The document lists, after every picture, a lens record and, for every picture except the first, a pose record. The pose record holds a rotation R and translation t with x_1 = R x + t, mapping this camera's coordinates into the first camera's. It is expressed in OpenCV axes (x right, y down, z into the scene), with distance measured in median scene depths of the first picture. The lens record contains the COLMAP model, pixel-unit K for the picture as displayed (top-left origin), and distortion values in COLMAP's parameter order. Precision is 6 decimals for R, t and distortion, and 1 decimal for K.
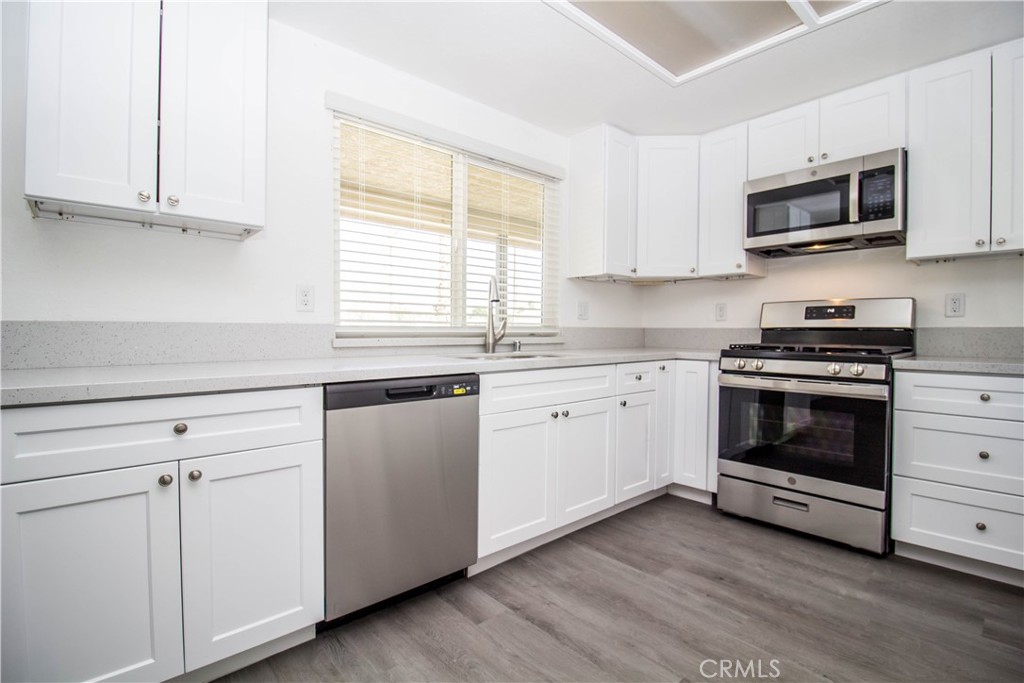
lens RADIAL K [[483.1, 0, 514.5], [0, 483.1, 339.0], [0, 0, 1]] dist [0.001352, -0.013482]
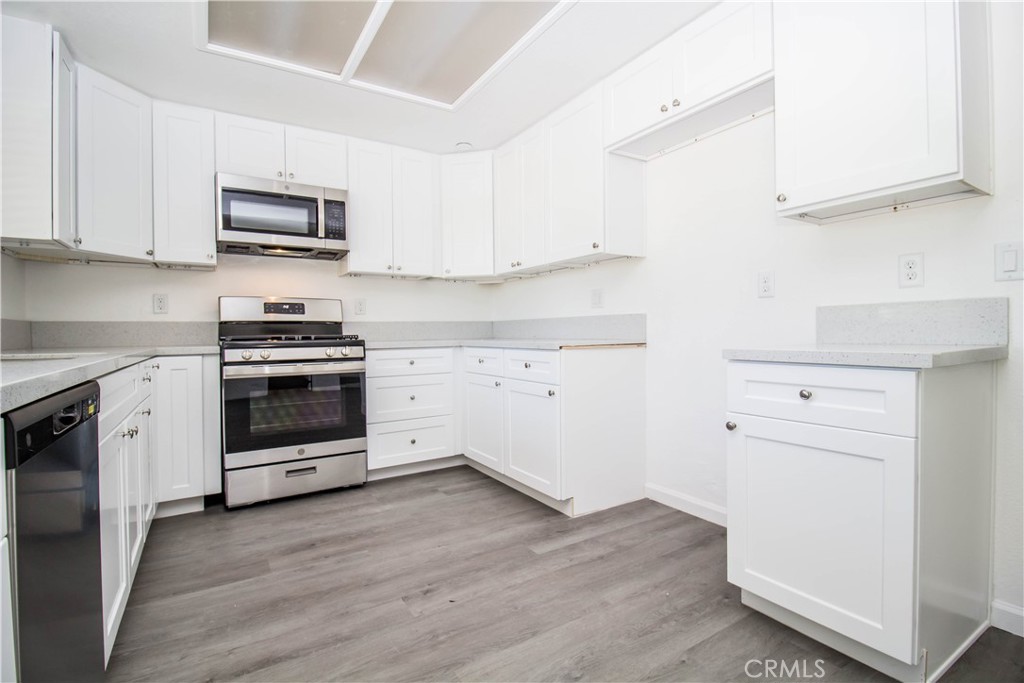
lens RADIAL K [[483.1, 0, 514.5], [0, 483.1, 339.0], [0, 0, 1]] dist [0.001352, -0.013482]
pose [[0.169564, -0.020011, 0.985316, -0.479805], [0.028860, 0.999466, 0.015332, 0.020642], [-0.985097, 0.025836, 0.170051, 0.293810]]
